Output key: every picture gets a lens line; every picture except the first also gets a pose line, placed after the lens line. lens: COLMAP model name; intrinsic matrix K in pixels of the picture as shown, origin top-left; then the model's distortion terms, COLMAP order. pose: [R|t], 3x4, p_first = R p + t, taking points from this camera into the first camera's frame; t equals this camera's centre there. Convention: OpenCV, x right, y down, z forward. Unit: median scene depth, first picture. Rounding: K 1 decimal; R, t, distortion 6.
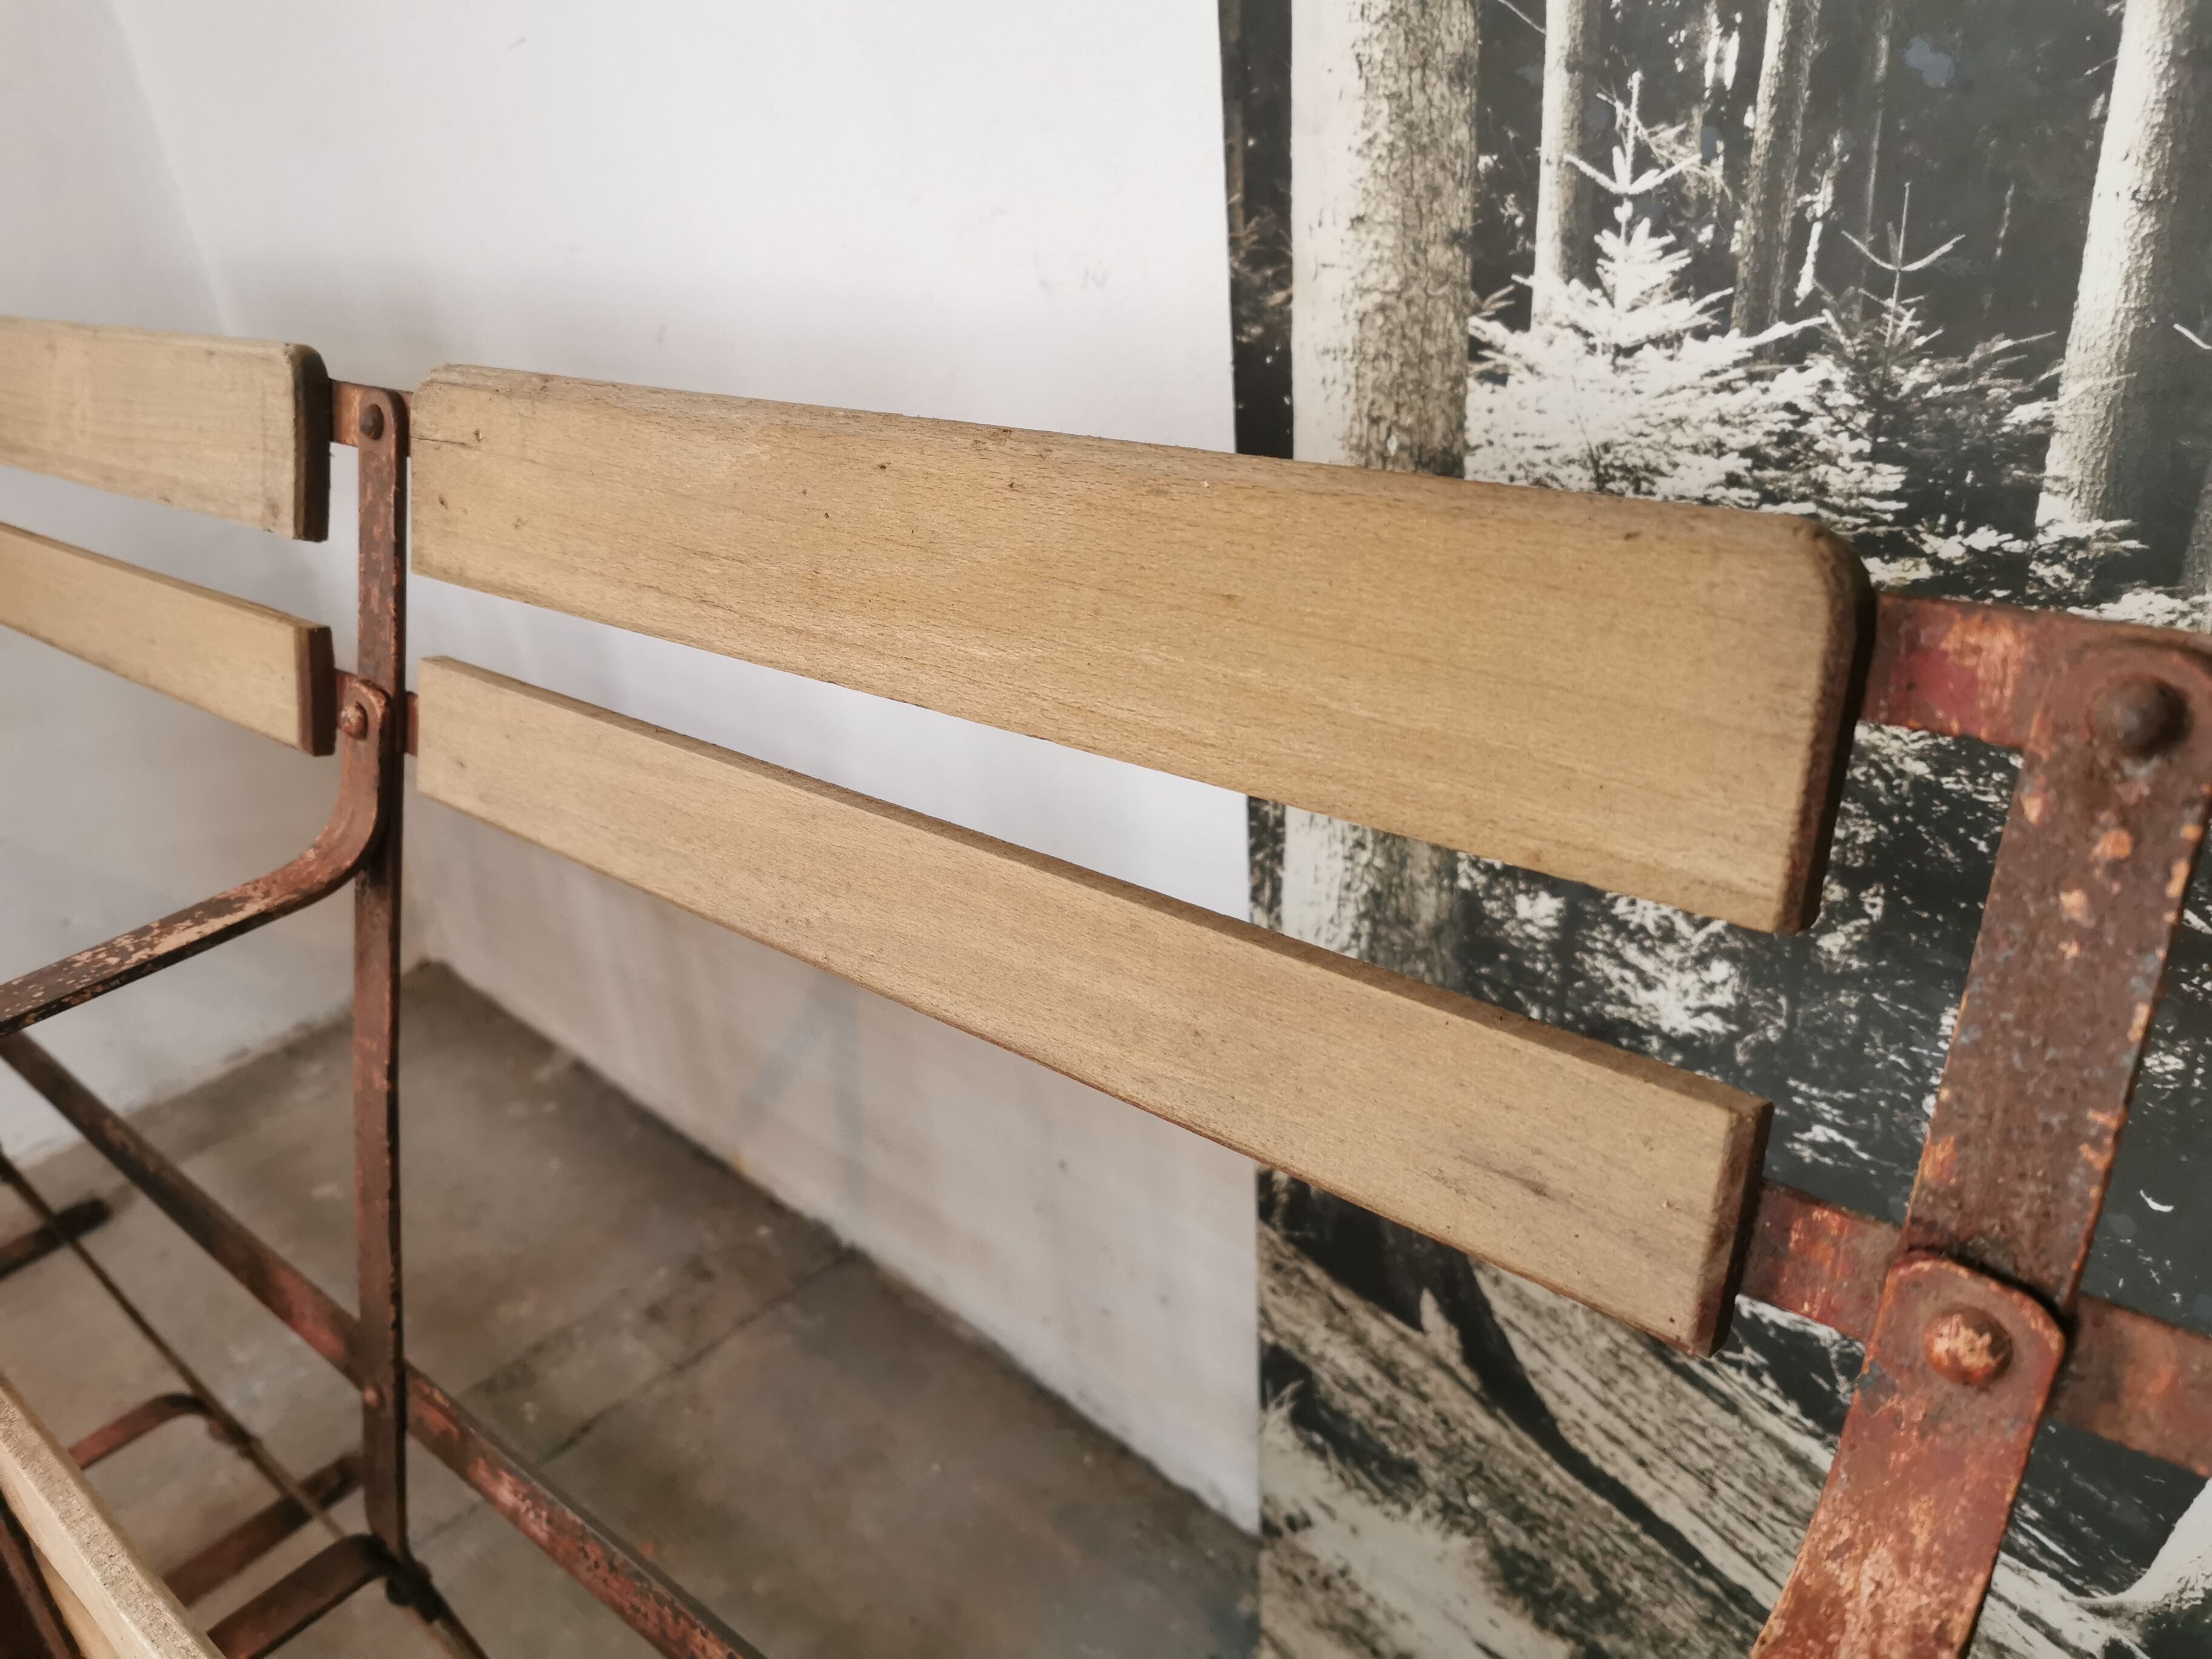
lens RADIAL K [[1730.9, 0, 1116.7], [0, 1730.9, 819.0], [0, 0, 1]] dist [0.053186, -0.083425]
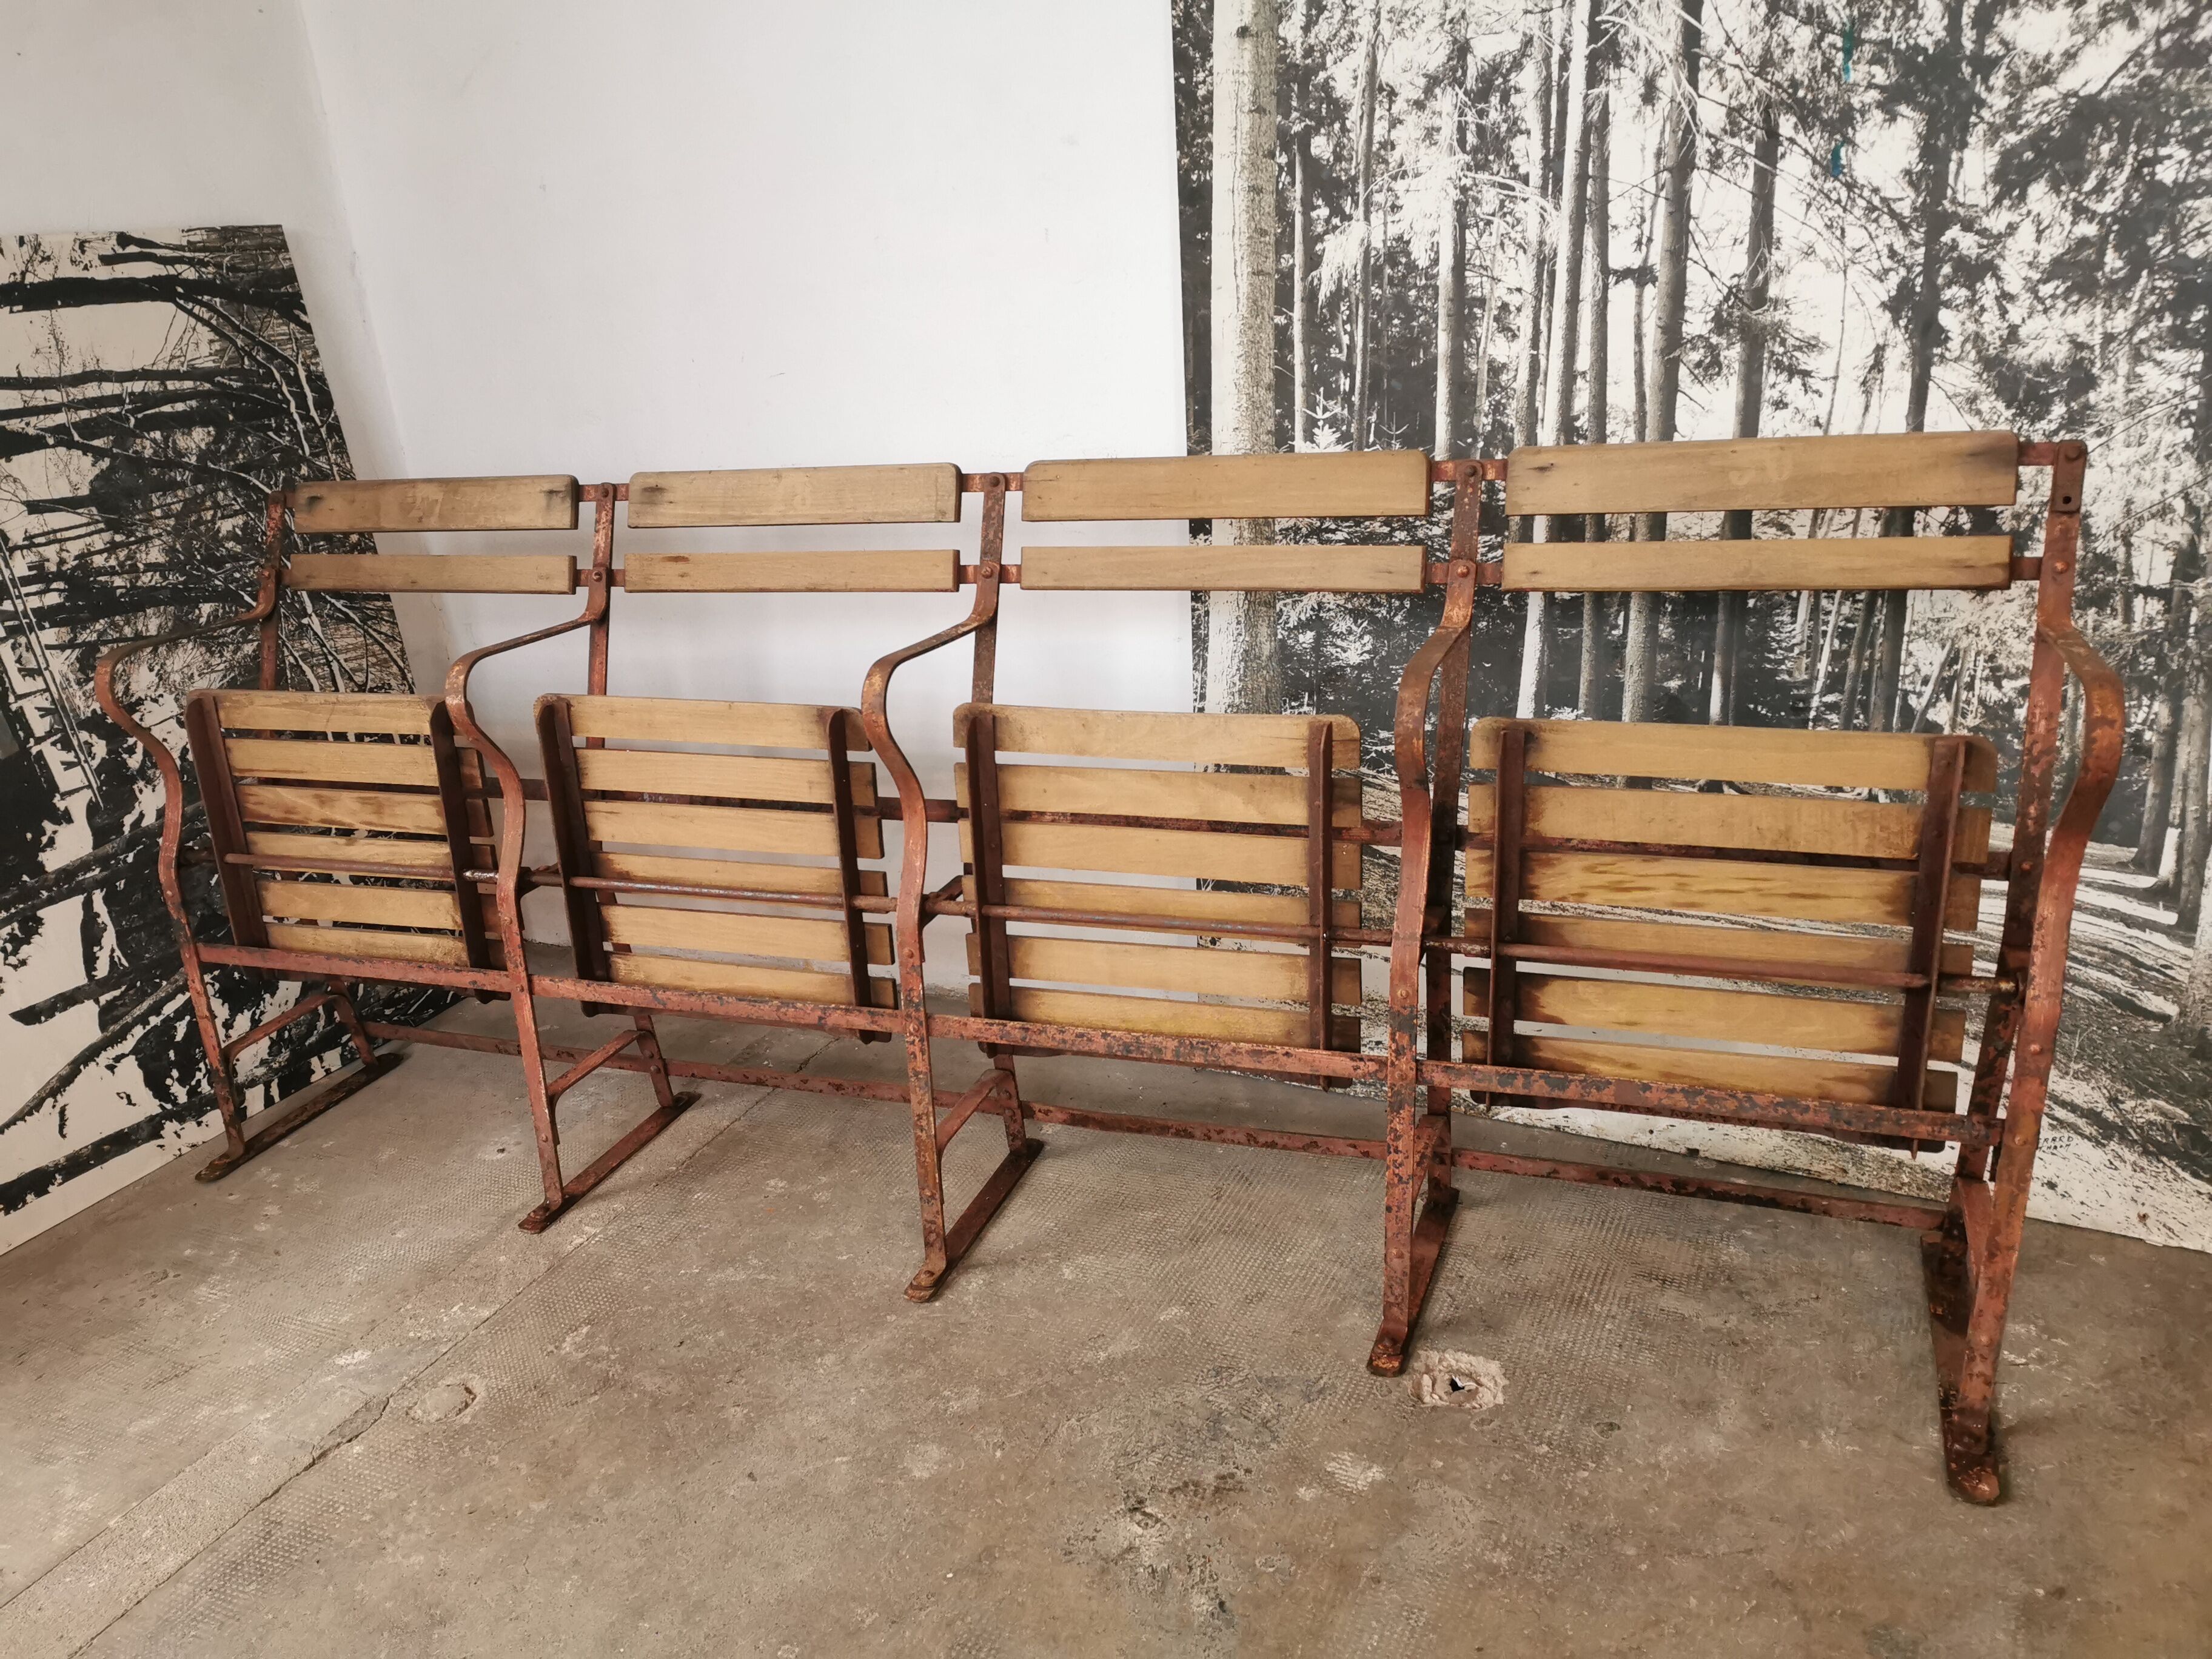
lens RADIAL K [[1730.9, 0, 1093.7], [0, 1730.9, 828.8], [0, 0, 1]] dist [0.053186, -0.083425]
pose [[0.935317, -0.077802, 0.345150, -1.342419], [0.134899, 0.980252, -0.144598, 0.864533], [-0.327084, 0.181805, 0.927342, -1.889890]]
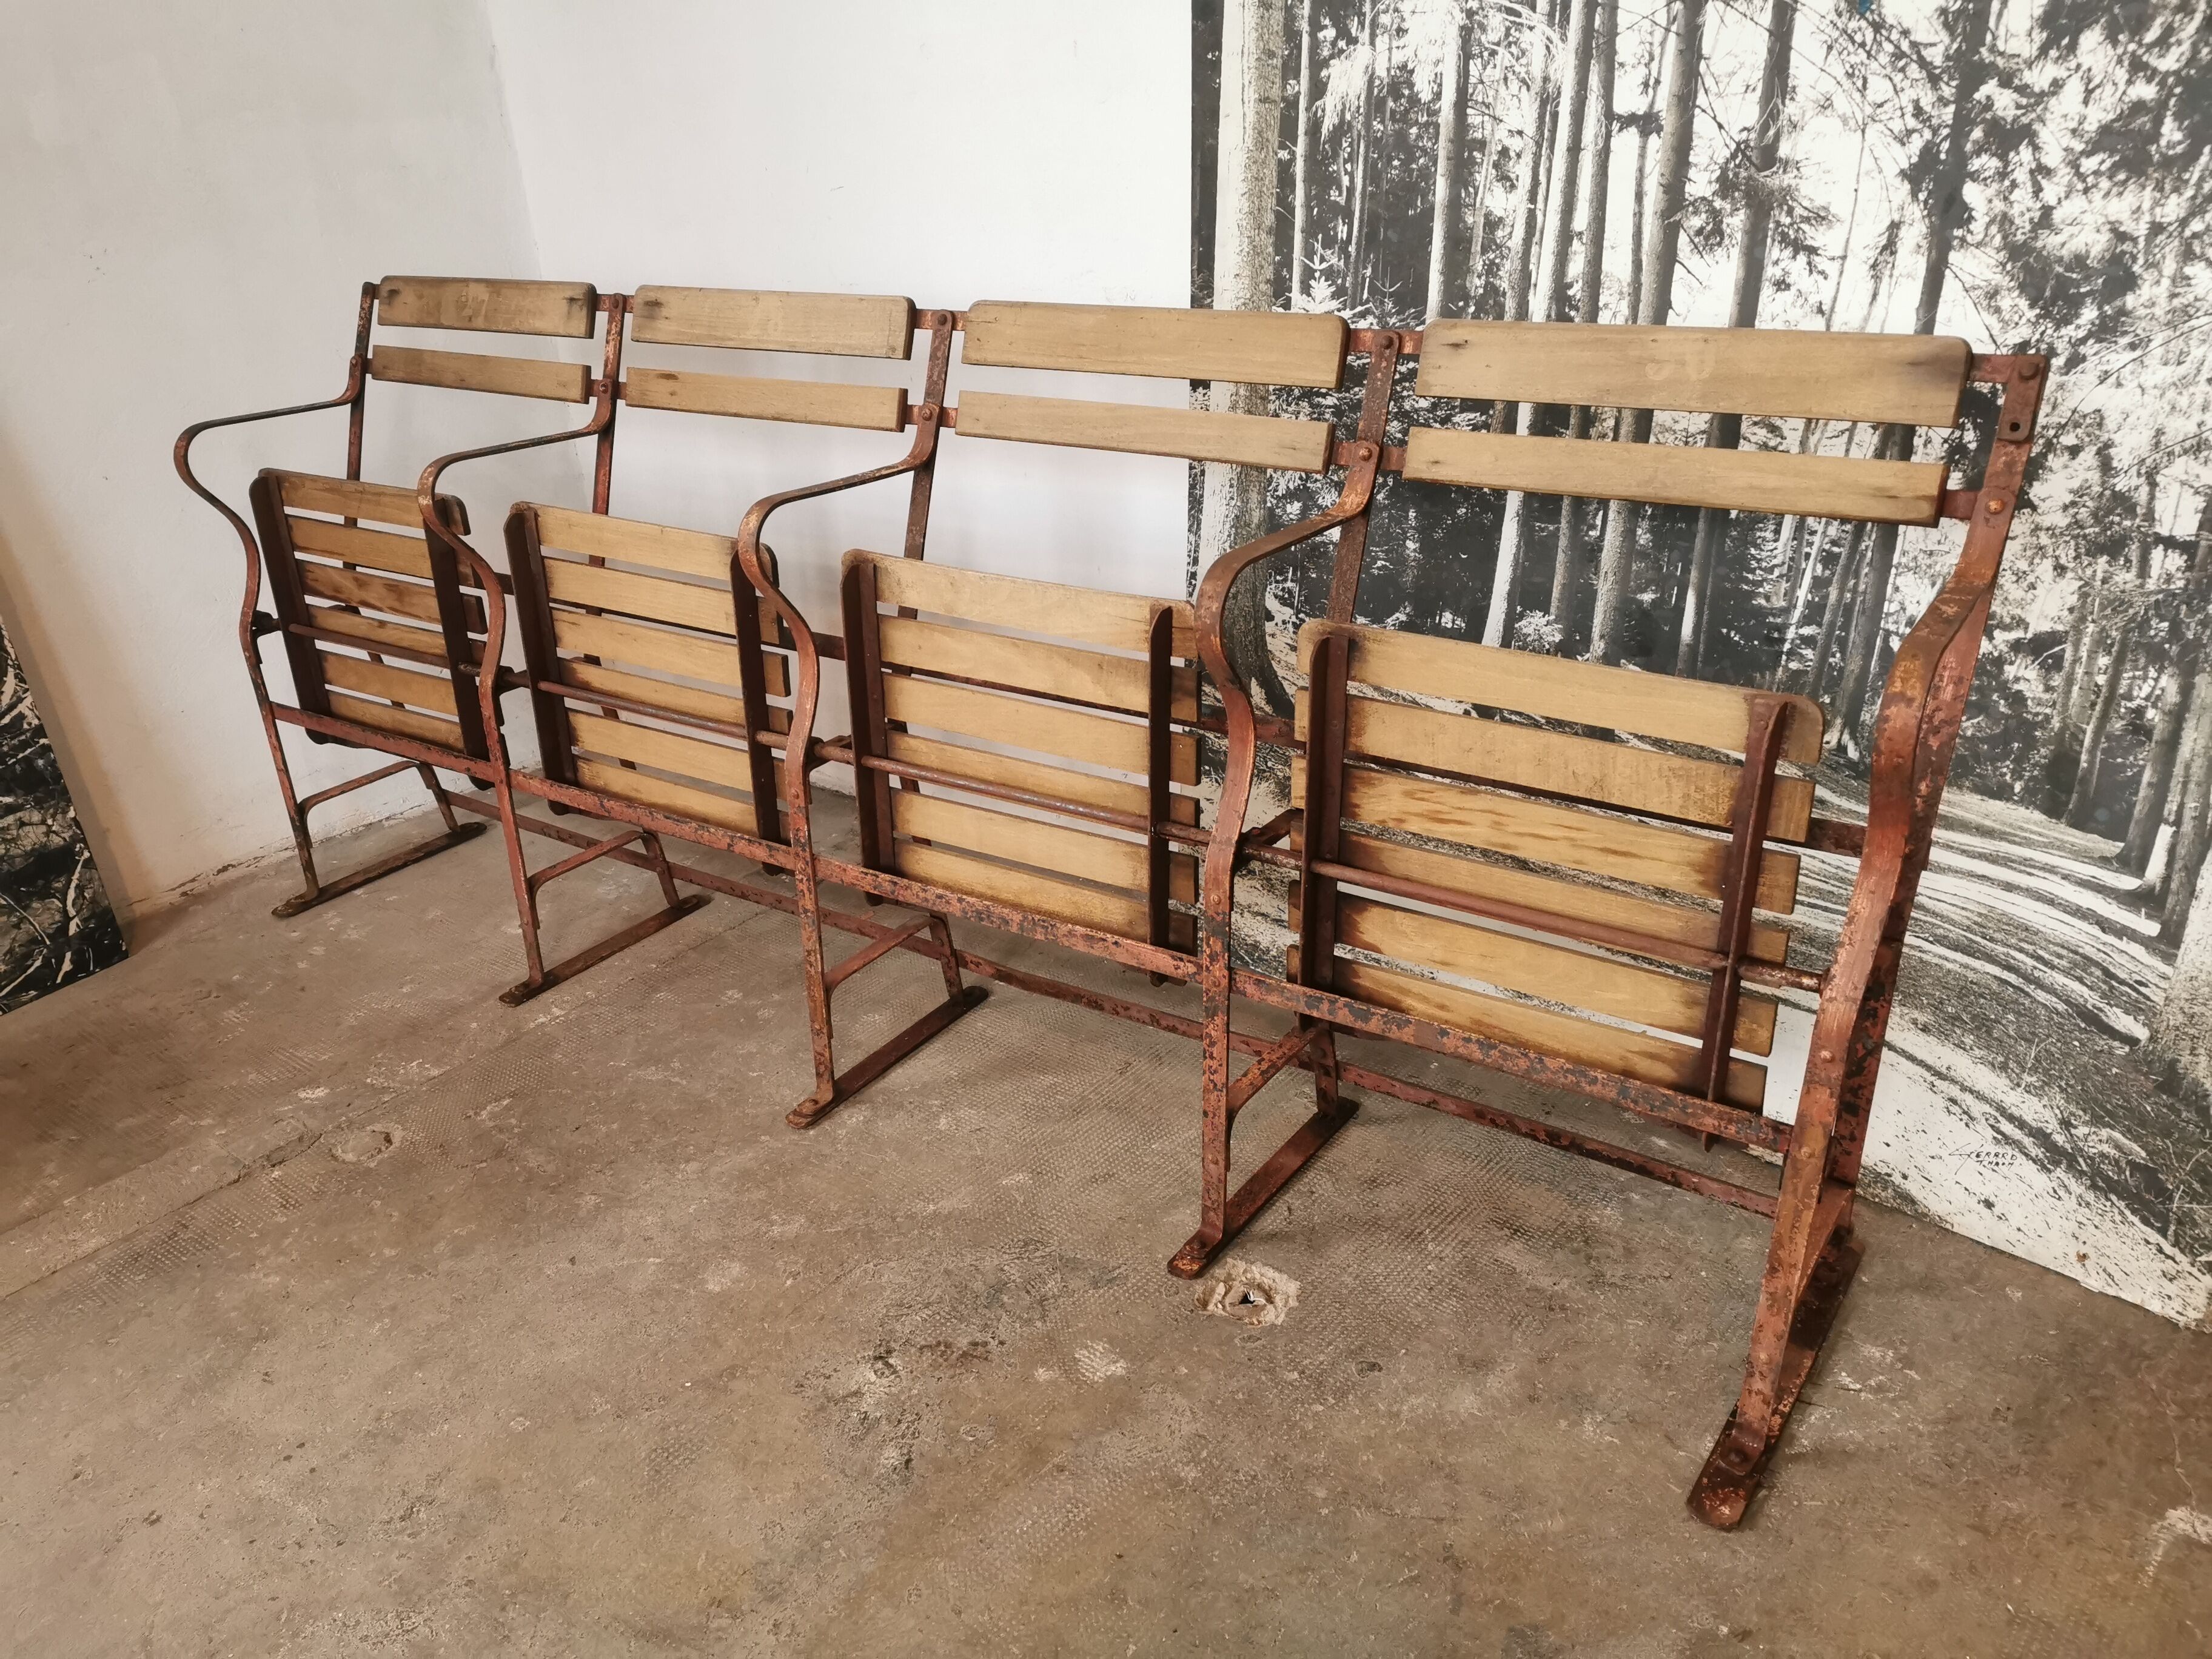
lens RADIAL K [[1730.9, 0, 1101.3], [0, 1730.9, 858.0], [0, 0, 1]] dist [0.053186, -0.083425]
pose [[0.991824, 0.007094, 0.127416, -0.496299], [-0.001674, 0.999091, -0.042591, 0.839965], [-0.127603, 0.042029, 0.990934, -2.033633]]
